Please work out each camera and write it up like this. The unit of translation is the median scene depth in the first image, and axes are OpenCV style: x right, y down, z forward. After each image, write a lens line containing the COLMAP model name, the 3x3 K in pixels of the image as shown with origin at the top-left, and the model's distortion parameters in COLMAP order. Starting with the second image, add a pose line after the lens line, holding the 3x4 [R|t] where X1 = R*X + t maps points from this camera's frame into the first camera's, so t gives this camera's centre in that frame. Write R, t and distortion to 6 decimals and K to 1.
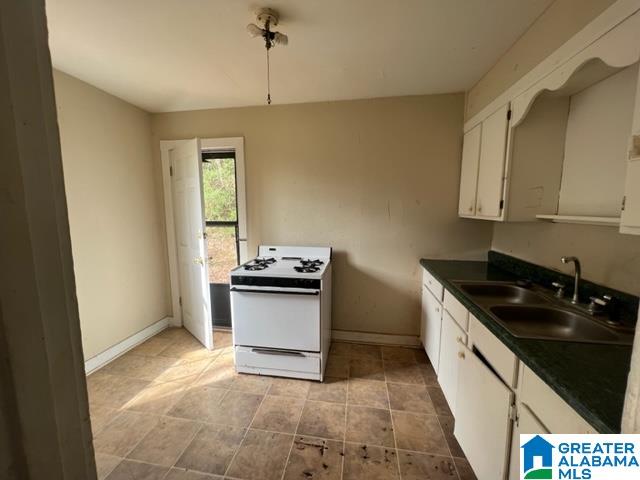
lens RADIAL K [[258.2, 0, 319.2], [0, 258.2, 238.7], [0, 0, 1]] dist [0.001837, 0.000187]
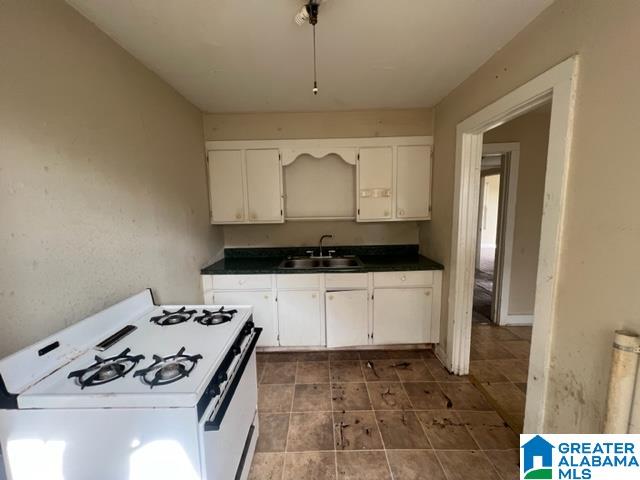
lens RADIAL K [[258.2, 0, 318.2], [0, 258.2, 239.4], [0, 0, 1]] dist [0.001837, 0.000187]
pose [[-0.158187, -0.122458, 0.979786, -0.905906], [0.137563, 0.979870, 0.144678, -0.170443], [-0.977780, 0.157668, -0.138157, 1.027413]]
